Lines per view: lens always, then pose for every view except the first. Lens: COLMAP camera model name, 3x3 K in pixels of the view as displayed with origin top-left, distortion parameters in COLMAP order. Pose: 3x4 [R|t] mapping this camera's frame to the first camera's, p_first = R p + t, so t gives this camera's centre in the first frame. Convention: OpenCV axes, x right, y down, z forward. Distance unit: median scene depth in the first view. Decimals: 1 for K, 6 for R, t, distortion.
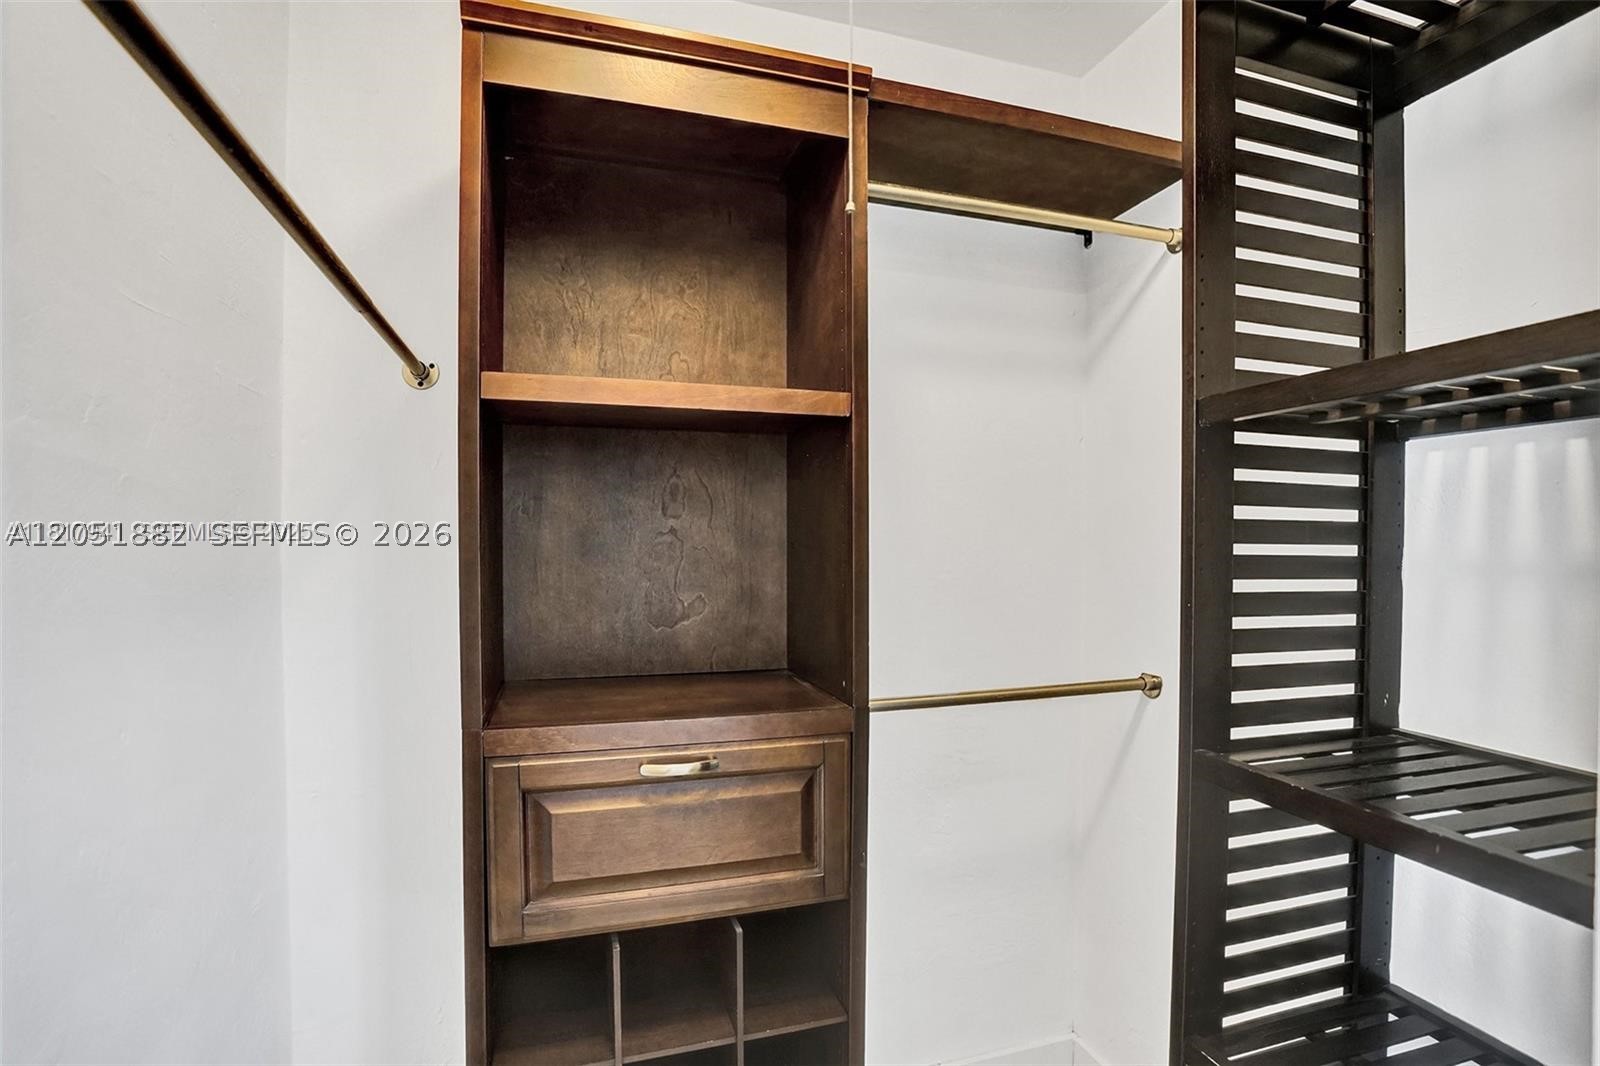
lens RADIAL K [[749.4, 0, 806.5], [0, 749.4, 531.6], [0, 0, 1]] dist [-0.072406, 0.031470]
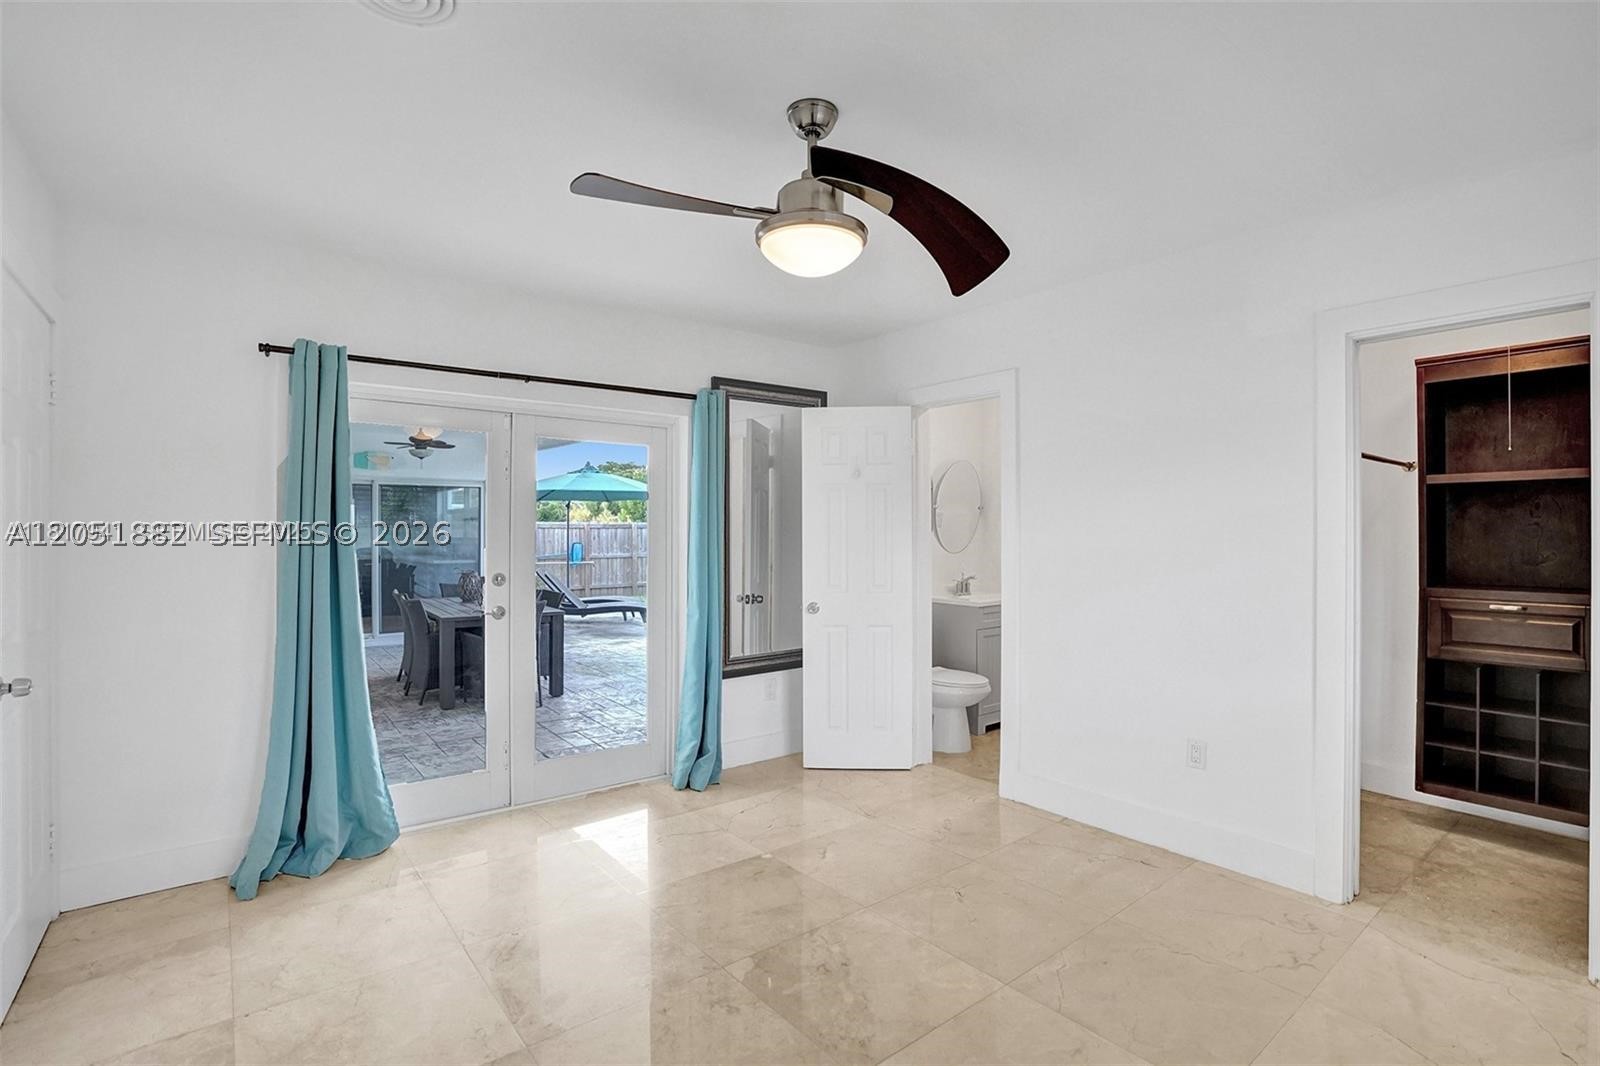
lens RADIAL K [[749.4, 0, 806.5], [0, 749.4, 531.6], [0, 0, 1]] dist [-0.072406, 0.031470]
pose [[0.344992, 0.005372, -0.938590, 1.445324], [0.005011, 0.999959, 0.007565, -0.005573], [0.938592, -0.007313, 0.344951, -2.397474]]
